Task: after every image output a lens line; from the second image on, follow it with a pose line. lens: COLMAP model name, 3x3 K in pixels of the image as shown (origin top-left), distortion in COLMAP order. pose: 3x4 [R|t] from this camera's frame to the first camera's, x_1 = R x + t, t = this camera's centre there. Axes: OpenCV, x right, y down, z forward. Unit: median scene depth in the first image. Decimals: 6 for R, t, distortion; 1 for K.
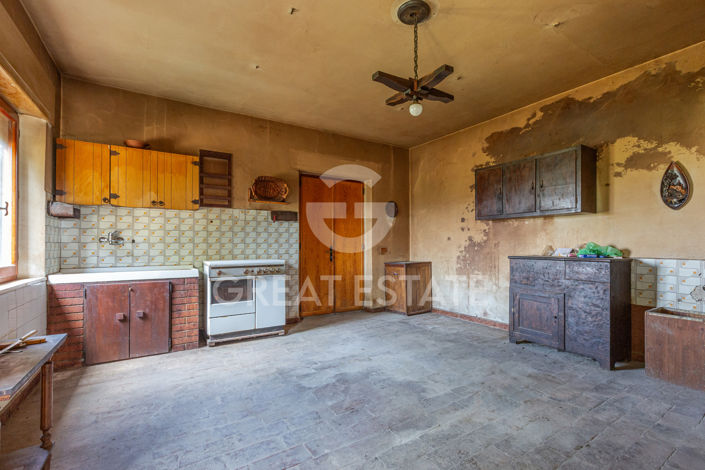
lens RADIAL K [[324.4, 0, 357.5], [0, 324.4, 239.6], [0, 0, 1]] dist [0.001342, -0.000371]
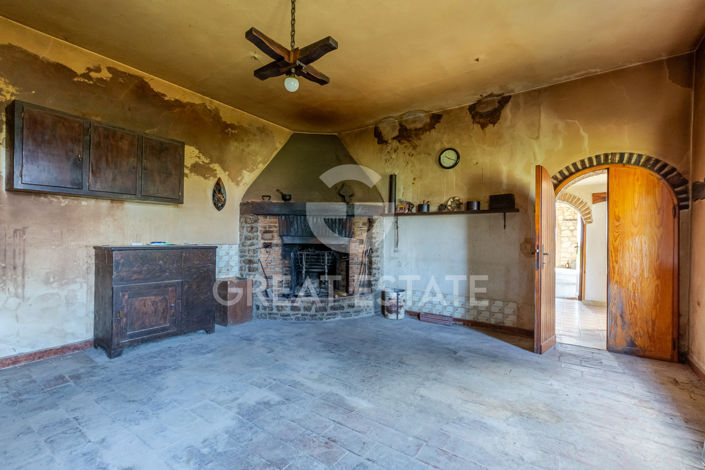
lens RADIAL K [[324.4, 0, 357.0], [0, 324.4, 237.8], [0, 0, 1]] dist [0.001342, -0.000371]
pose [[-0.403001, -0.006235, 0.915178, -0.601913], [-0.028729, 0.999570, -0.005841, 0.020194], [-0.914748, -0.028646, -0.403007, 0.996826]]
